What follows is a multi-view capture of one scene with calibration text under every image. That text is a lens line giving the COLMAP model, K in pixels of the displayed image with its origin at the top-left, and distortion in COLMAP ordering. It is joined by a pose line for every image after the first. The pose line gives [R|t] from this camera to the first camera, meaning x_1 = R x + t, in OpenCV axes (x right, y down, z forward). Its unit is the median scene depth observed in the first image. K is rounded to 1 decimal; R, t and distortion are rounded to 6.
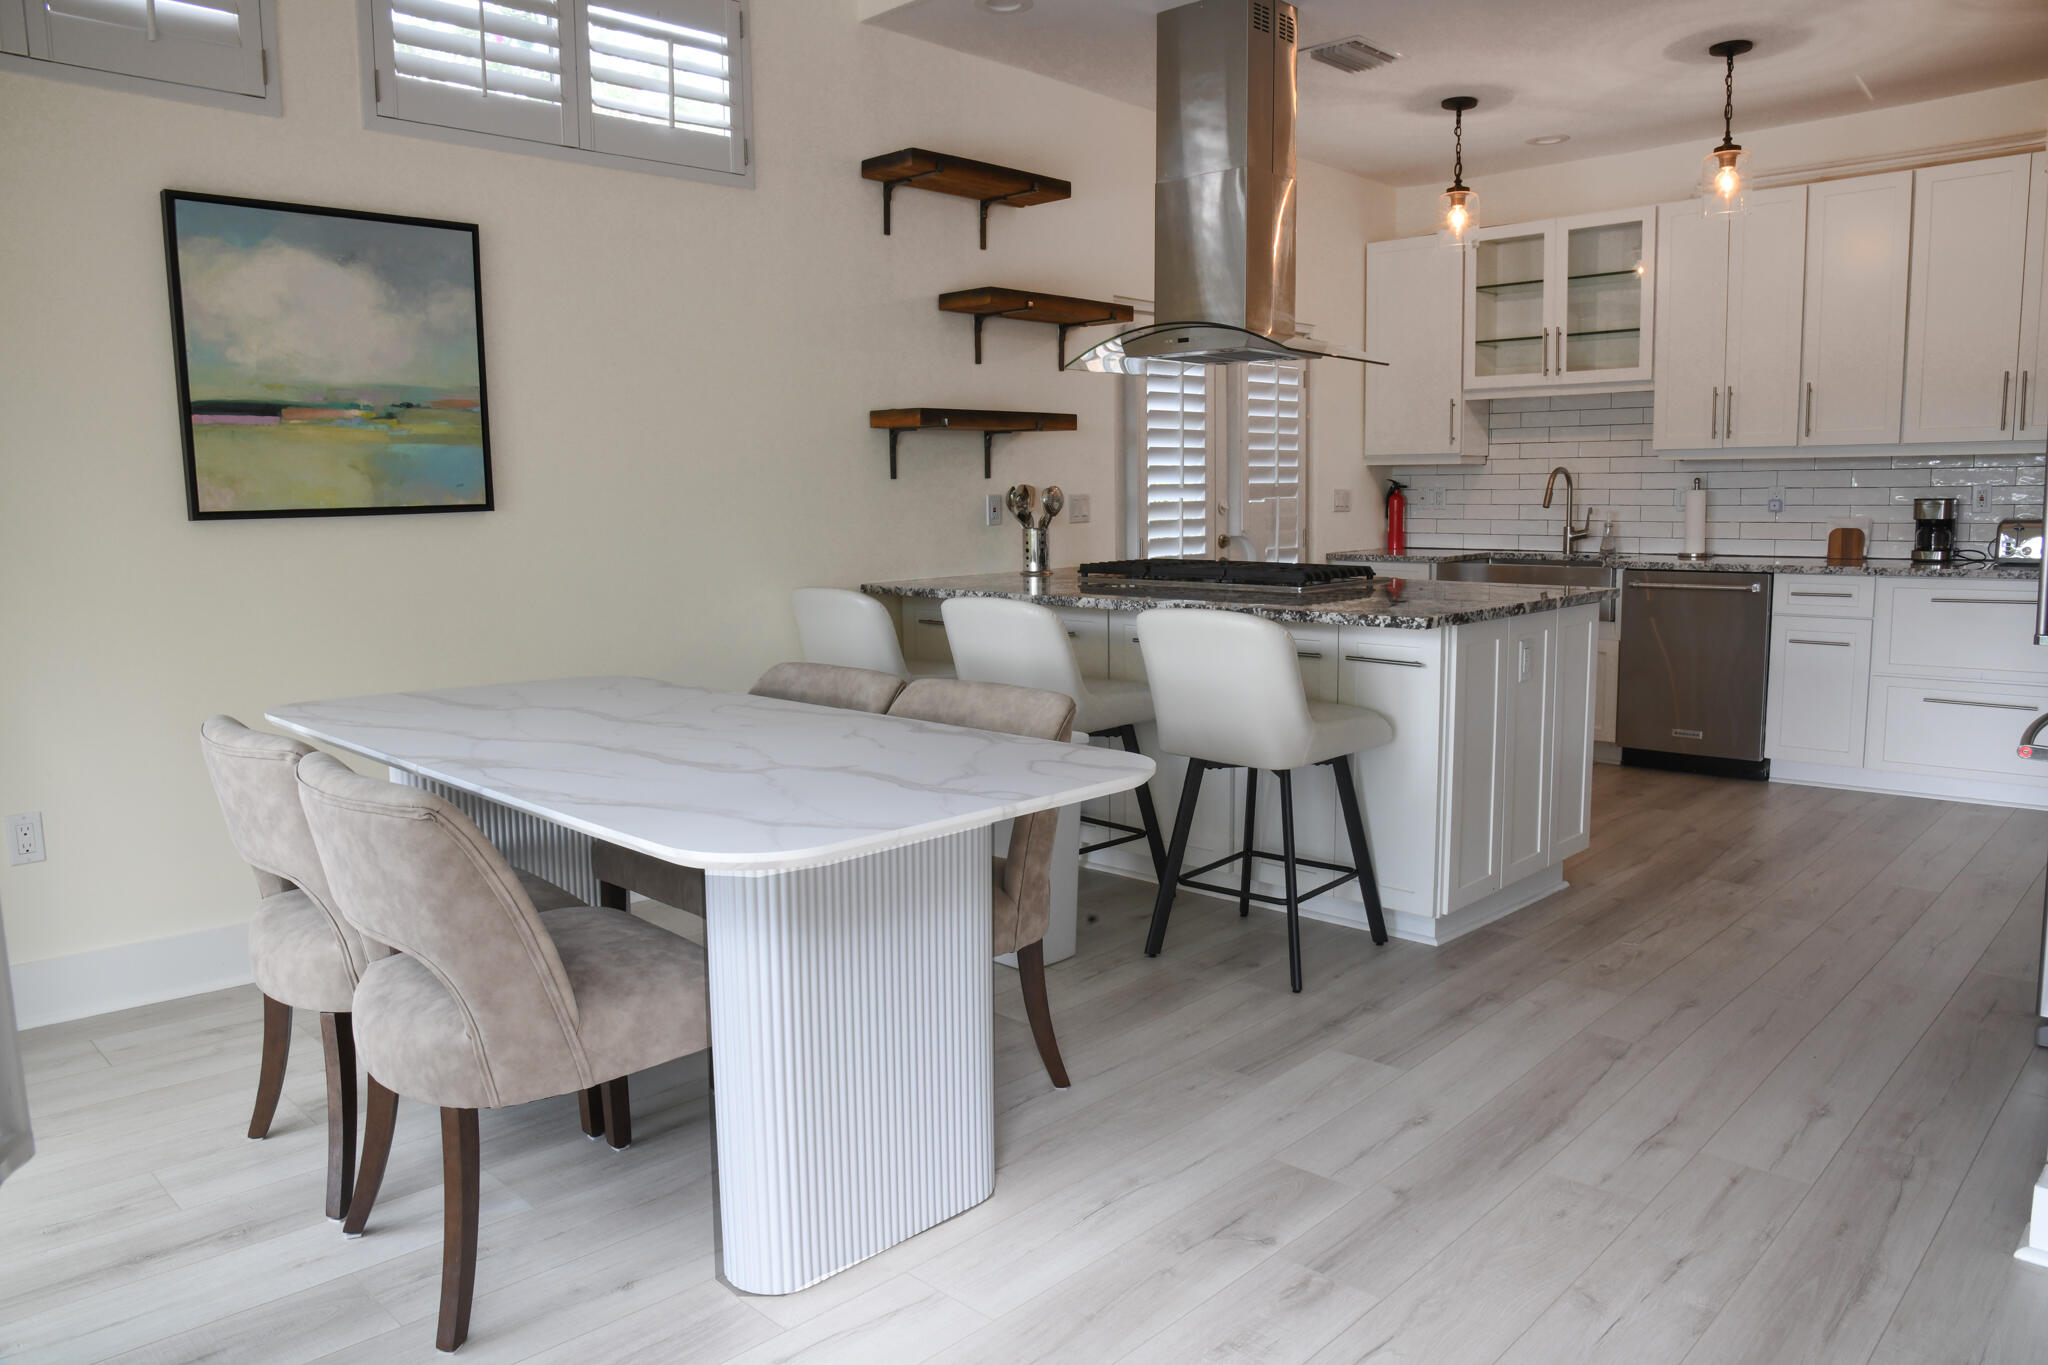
lens RADIAL K [[1404.3, 0, 1019.9], [0, 1404.3, 689.7], [0, 0, 1]] dist [-0.110512, 0.064420]
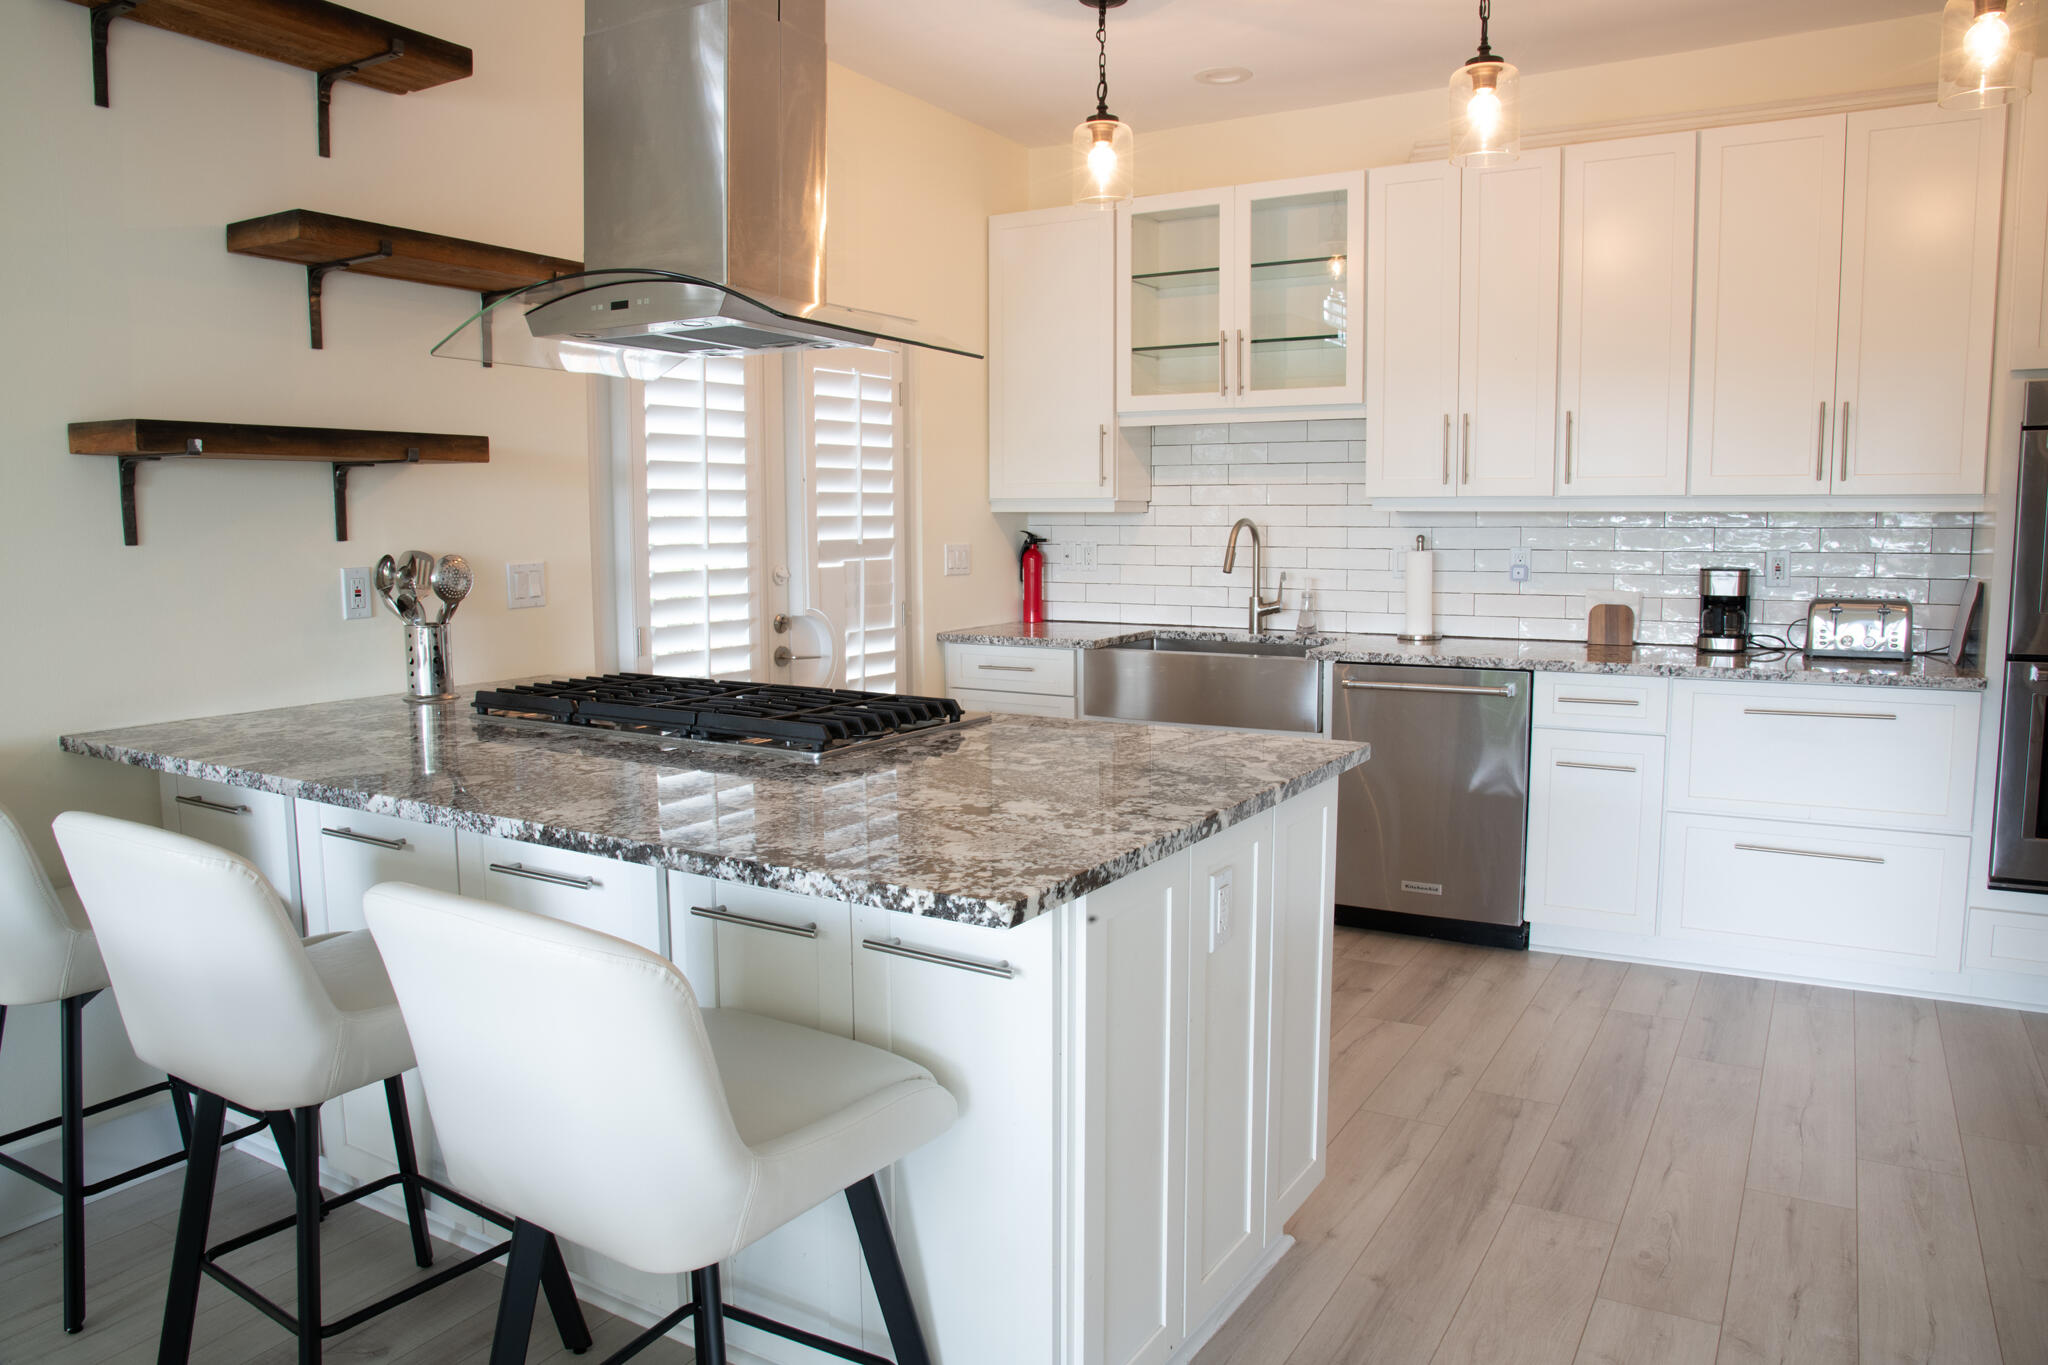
lens RADIAL K [[1400.1, 0, 1027.8], [0, 1400.1, 682.5], [0, 0, 1]] dist [-0.119725, 0.081256]
pose [[0.972710, -0.013985, 0.231601, 0.114475], [0.019760, 0.999549, -0.022634, -0.064546], [-0.231180, 0.026593, 0.972548, 0.332040]]
